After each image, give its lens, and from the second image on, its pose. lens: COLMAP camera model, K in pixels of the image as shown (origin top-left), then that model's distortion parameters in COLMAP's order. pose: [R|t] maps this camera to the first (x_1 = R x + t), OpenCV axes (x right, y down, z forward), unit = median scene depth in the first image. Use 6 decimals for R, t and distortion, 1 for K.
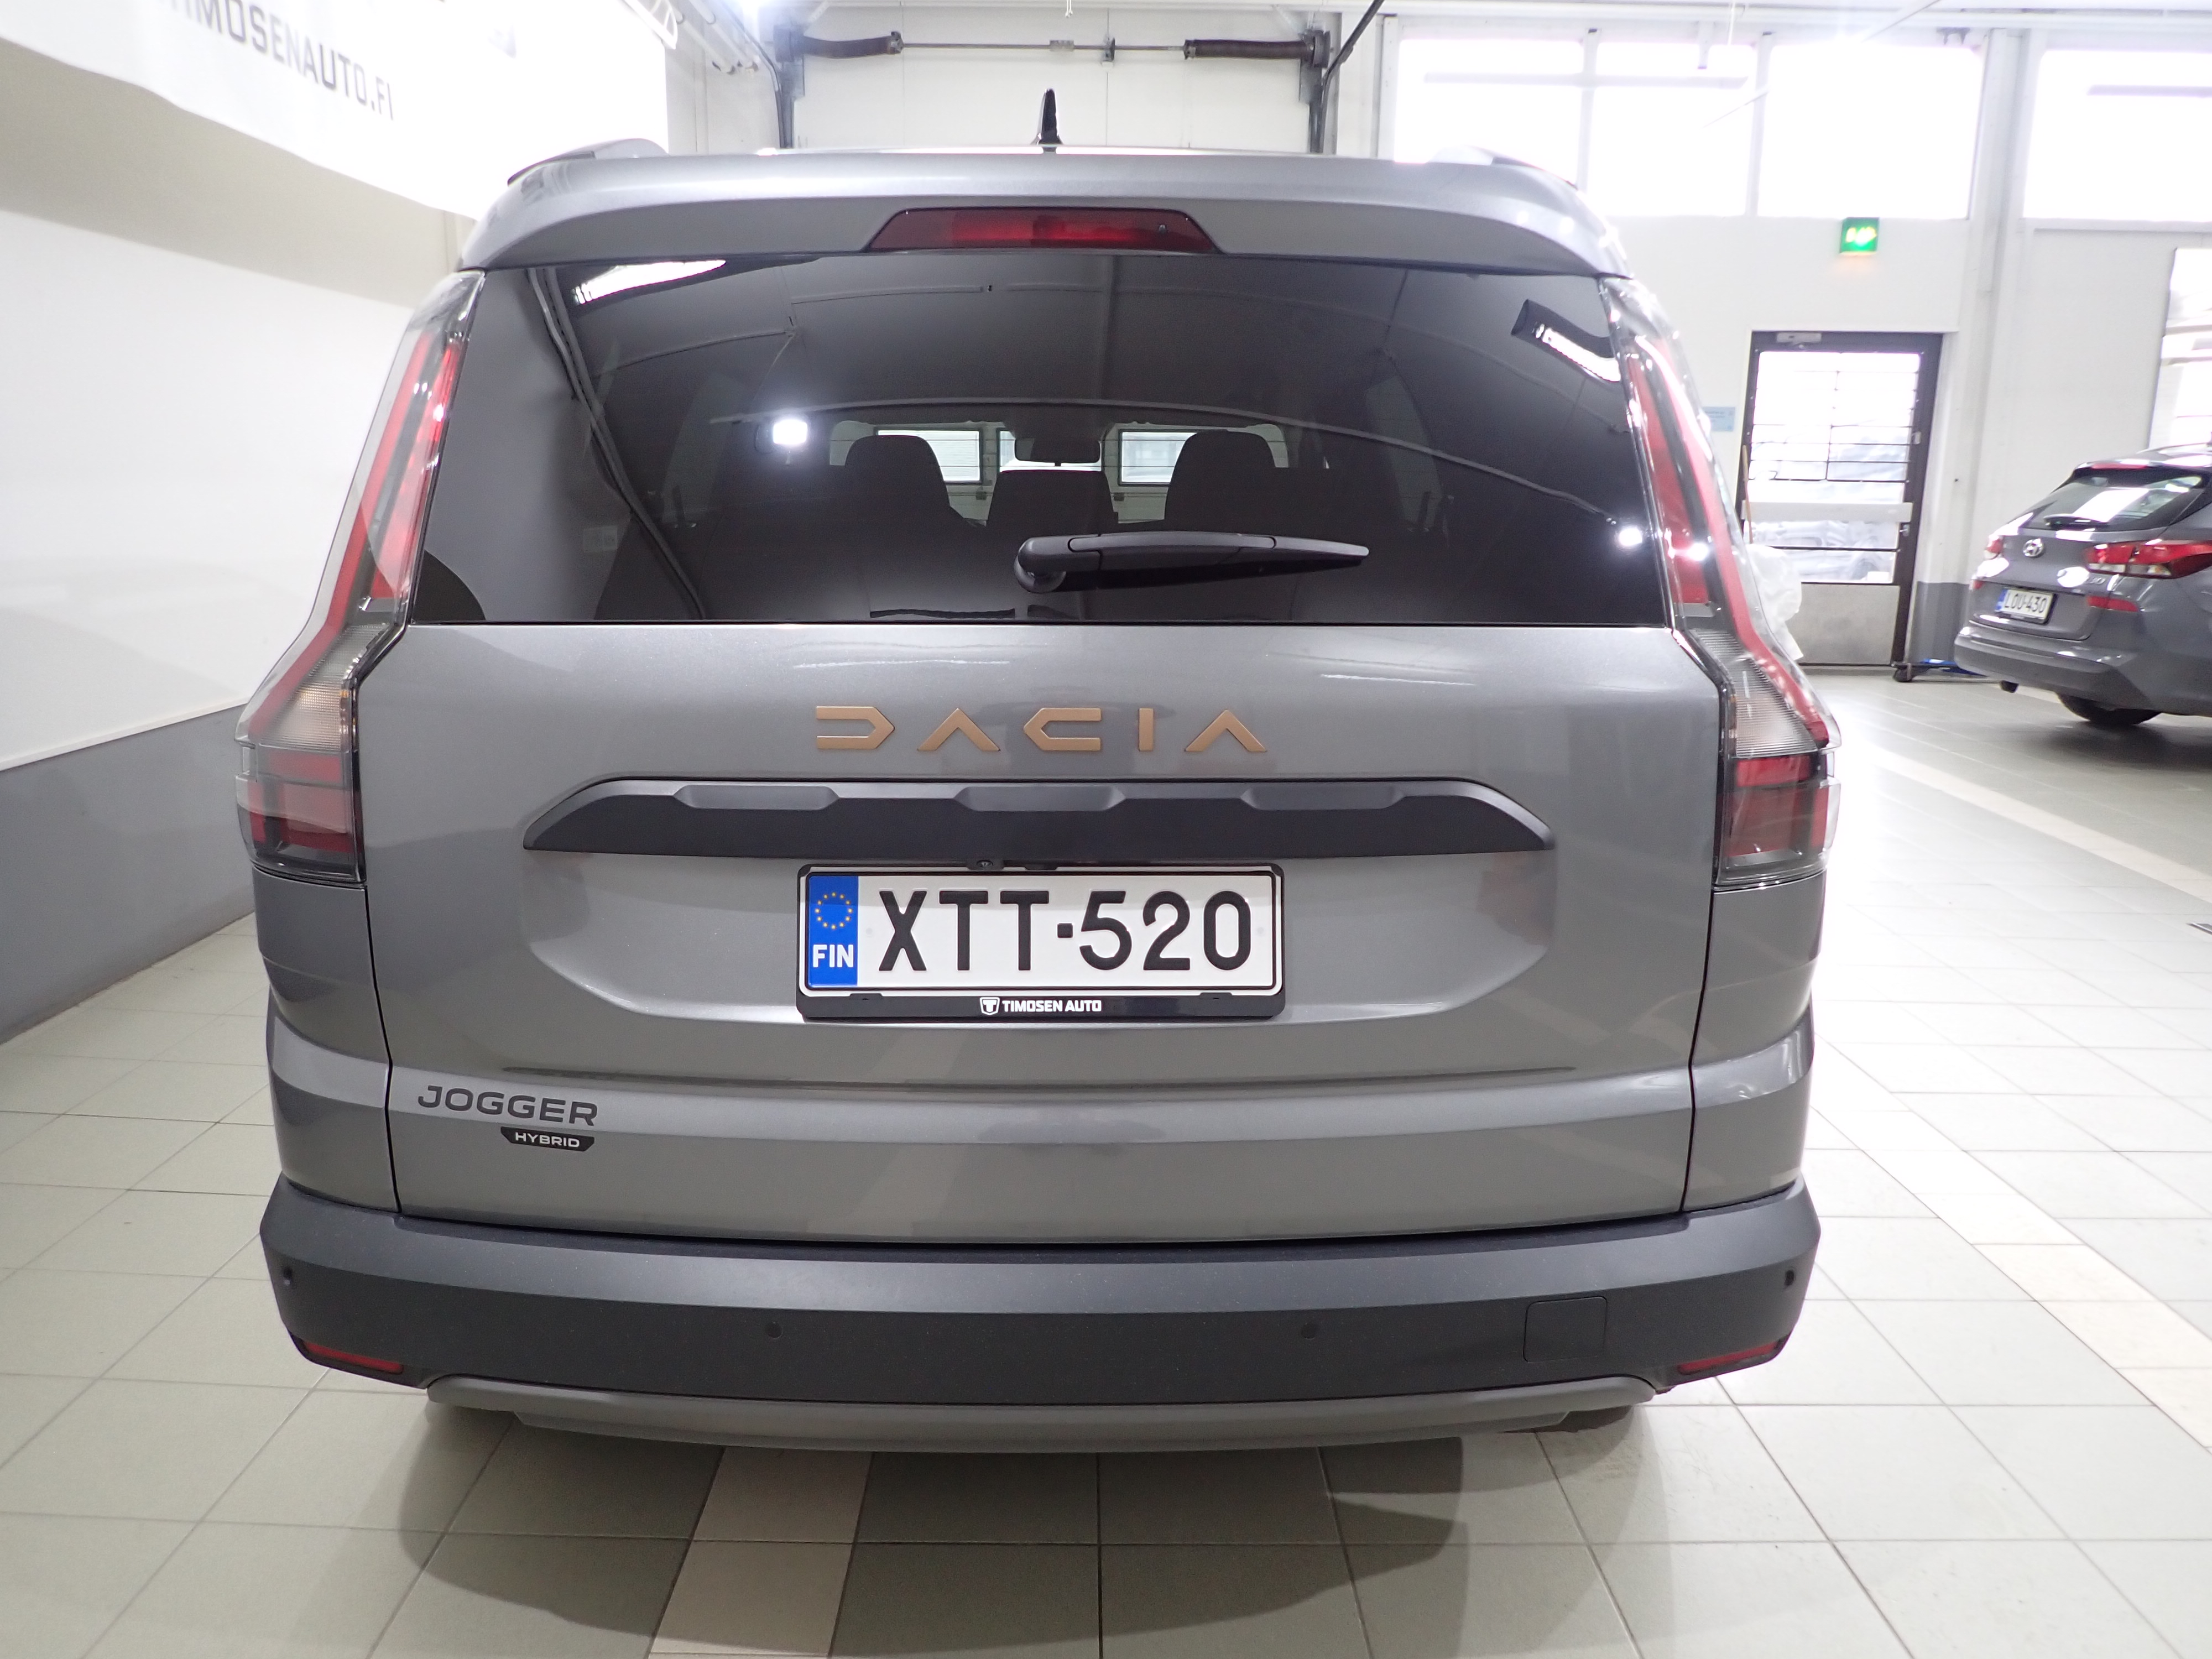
lens RADIAL K [[1621.0, 0, 1097.7], [0, 1621.0, 831.7], [0, 0, 1]] dist [-0.003280, -0.005185]
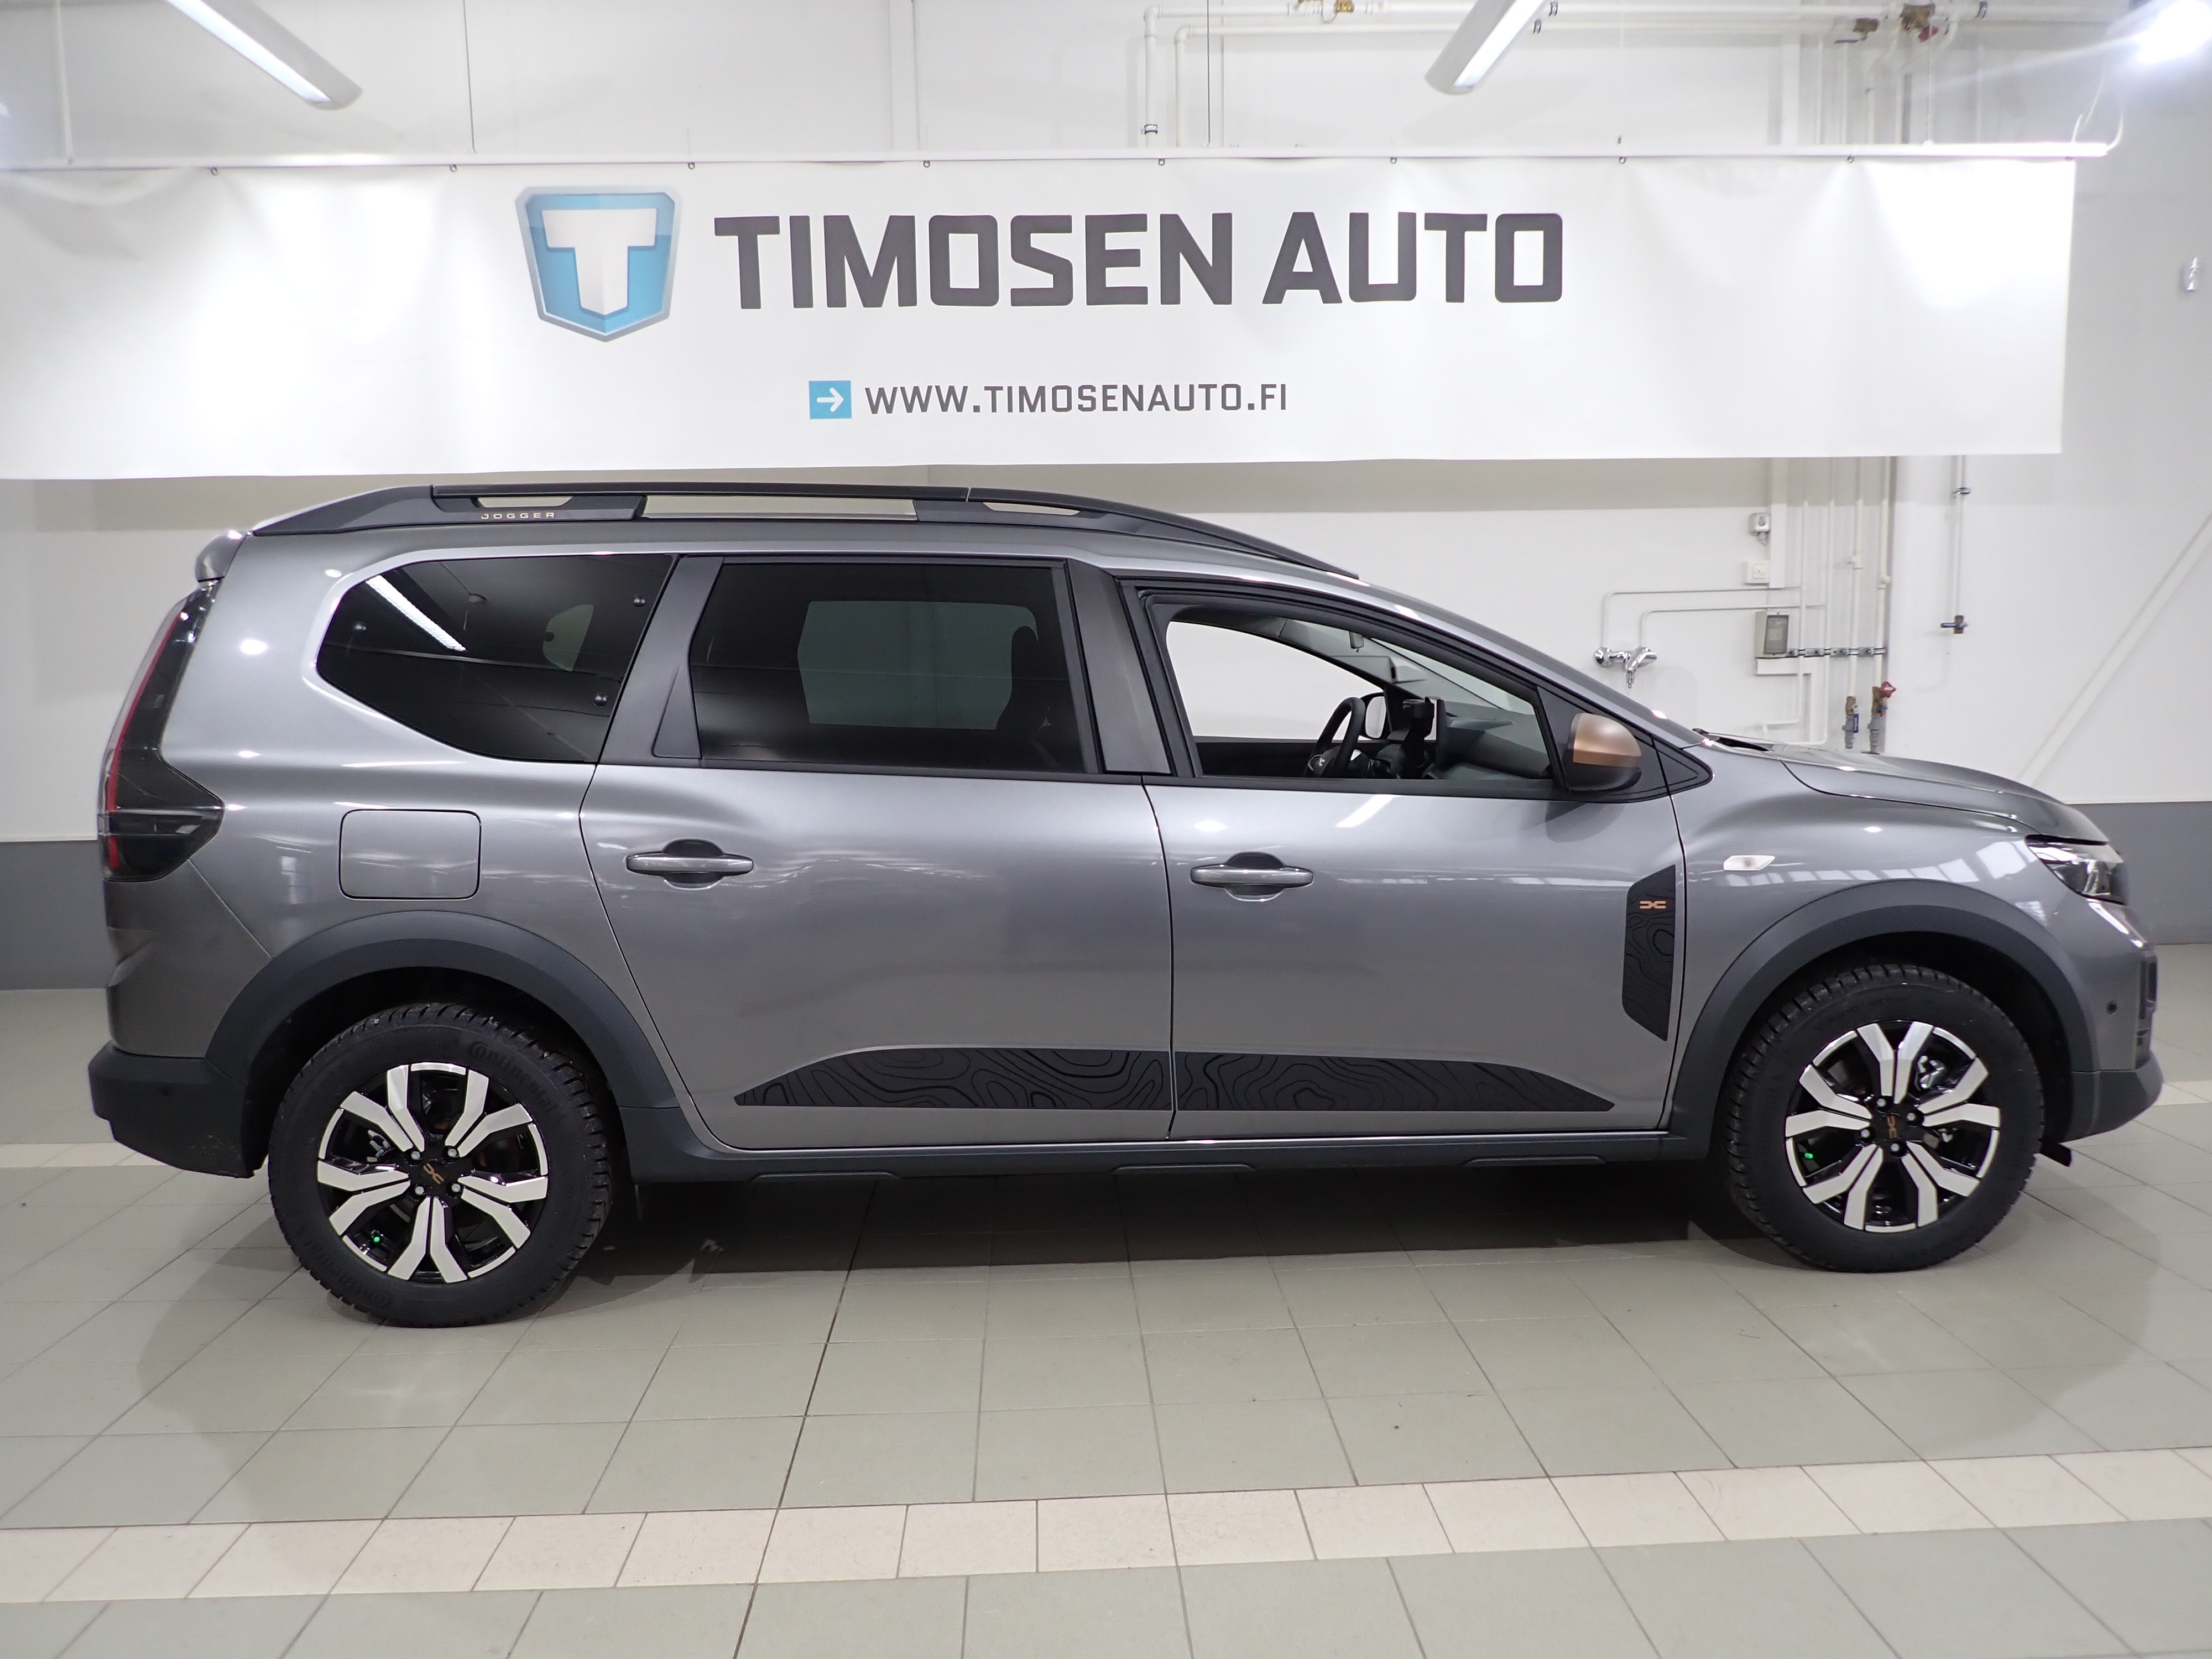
lens RADIAL K [[1621.0, 0, 1101.3], [0, 1621.0, 827.2], [0, 0, 1]] dist [-0.003280, -0.005185]
pose [[0.047880, 0.101673, -0.993665, 2.624974], [-0.201210, 0.975395, 0.090108, -0.488626], [0.978377, 0.195621, 0.067160, 2.199546]]
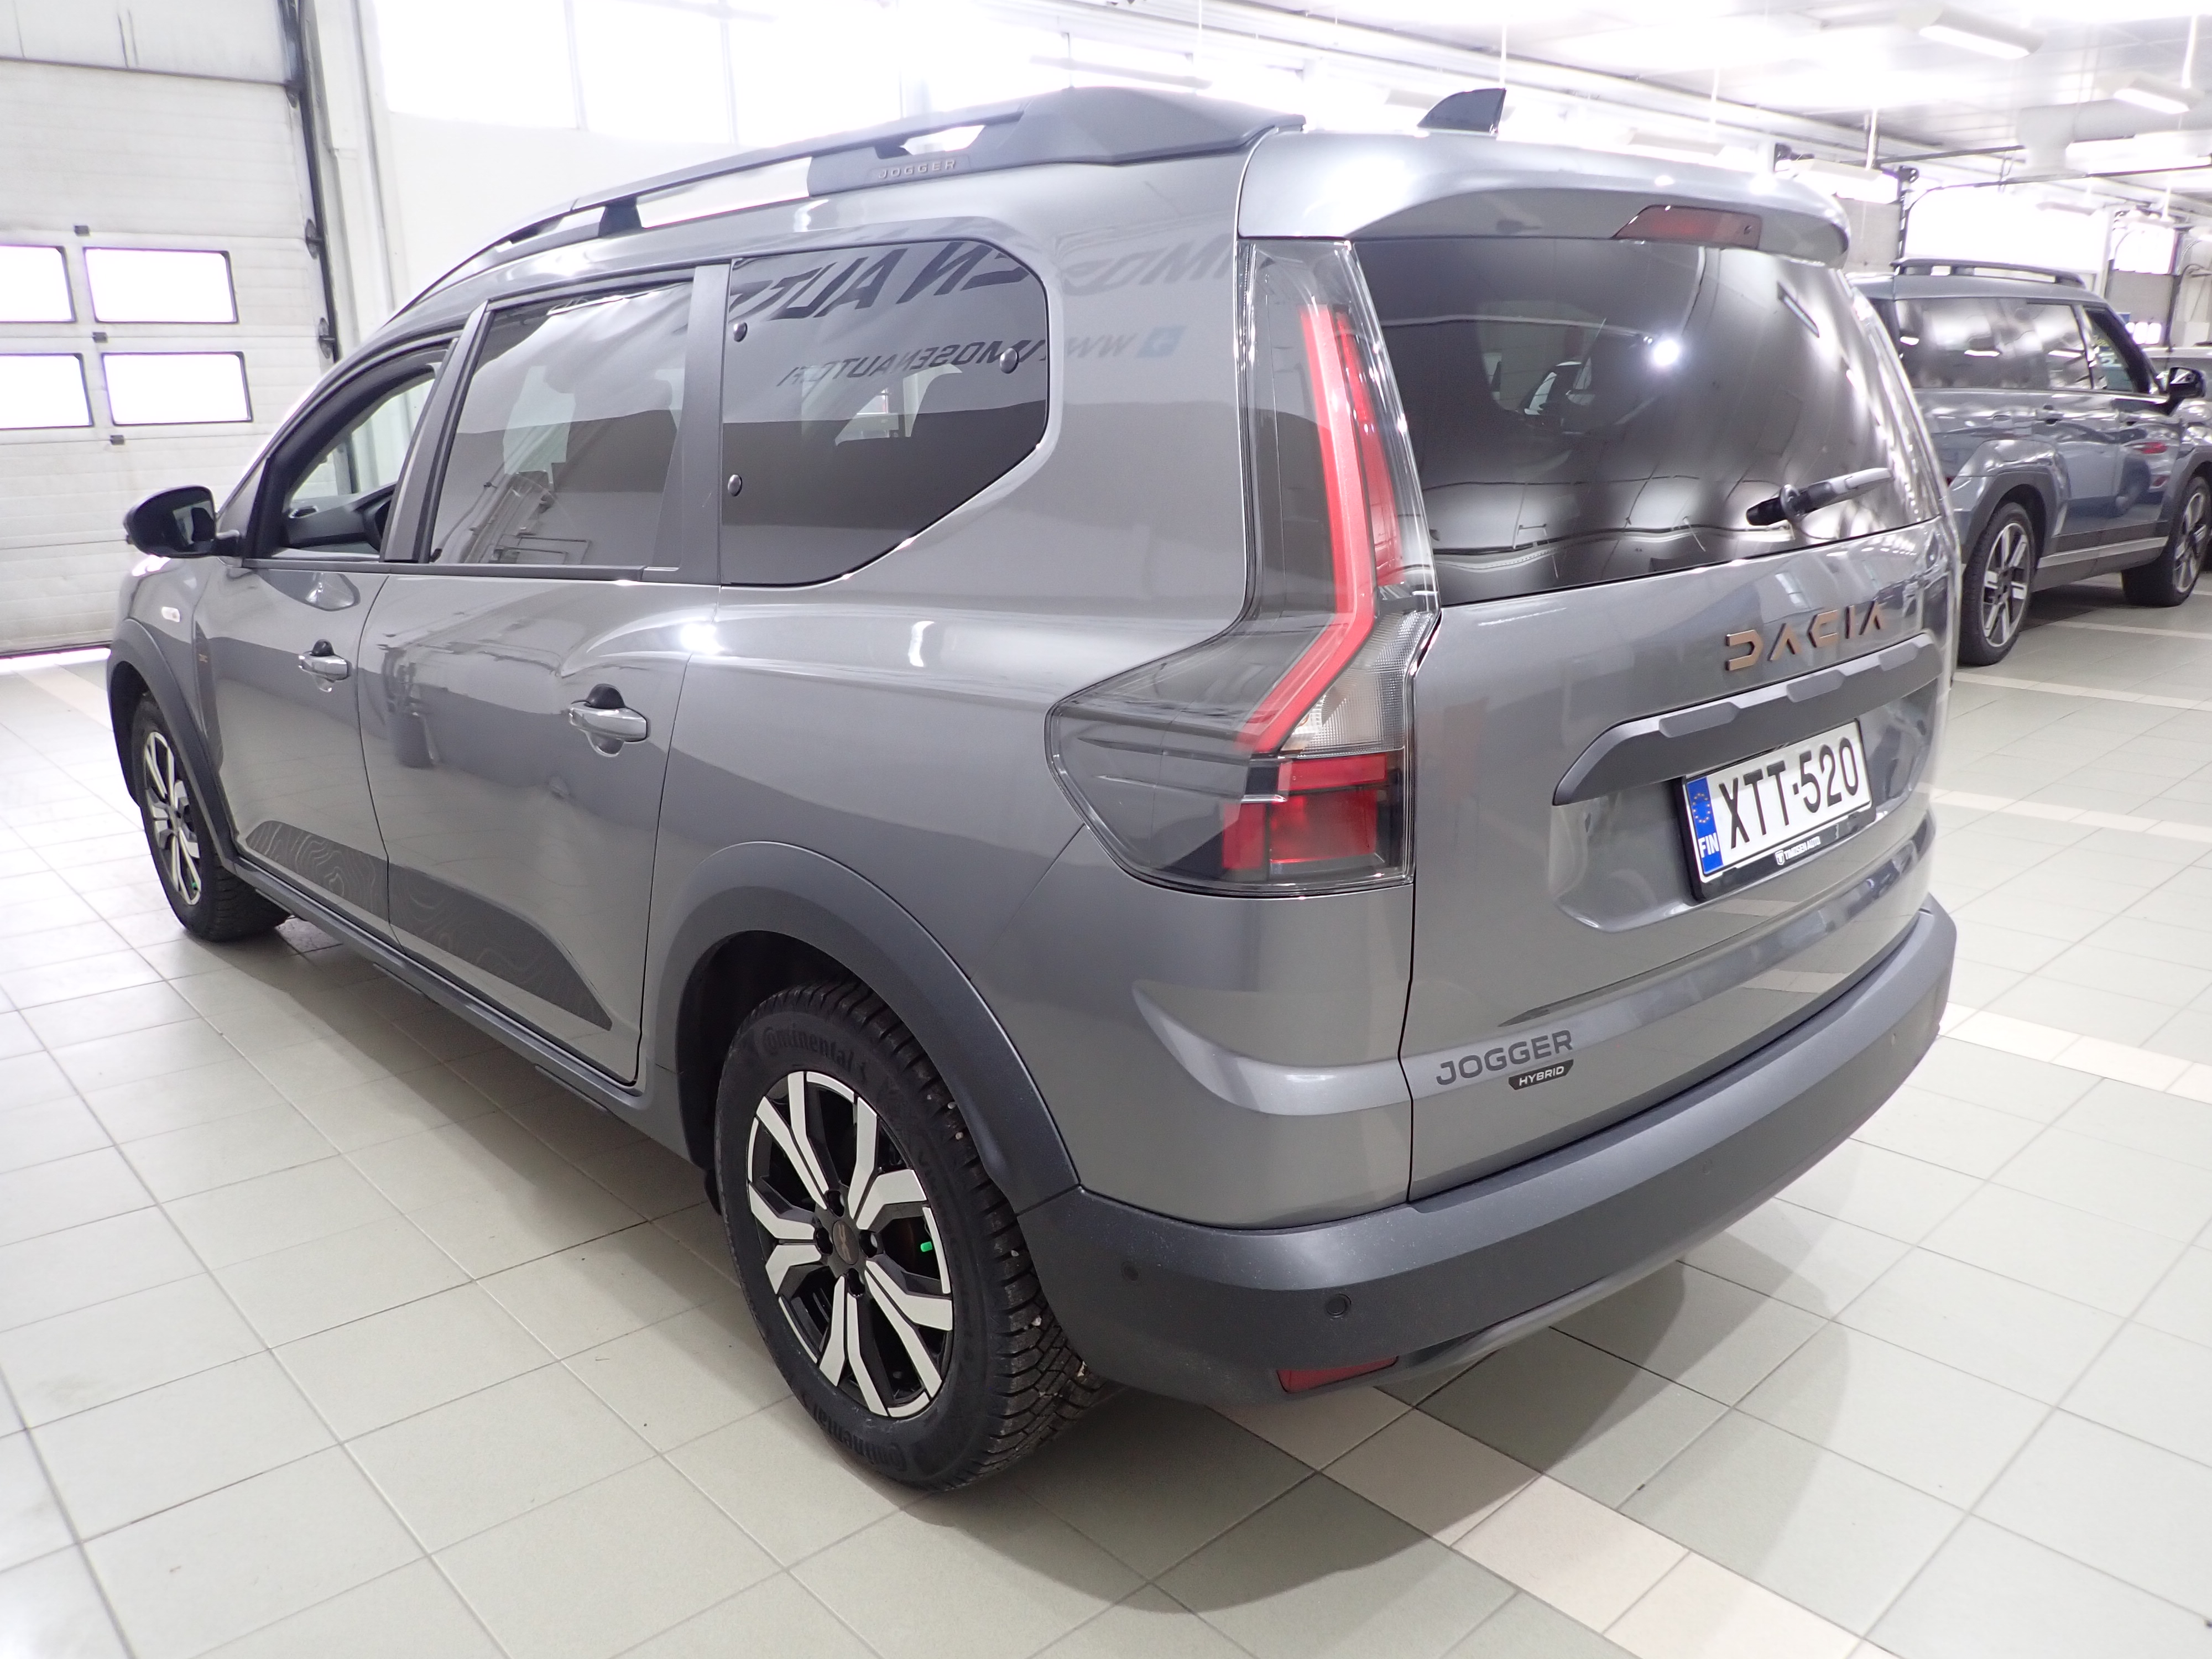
lens RADIAL K [[1621.0, 0, 1093.4], [0, 1621.0, 823.3], [0, 0, 1]] dist [-0.003280, -0.005185]
pose [[0.739171, -0.196065, 0.644348, -1.258794], [0.166542, 0.980189, 0.107206, -0.141575], [-0.652603, 0.028068, 0.757180, 0.393717]]
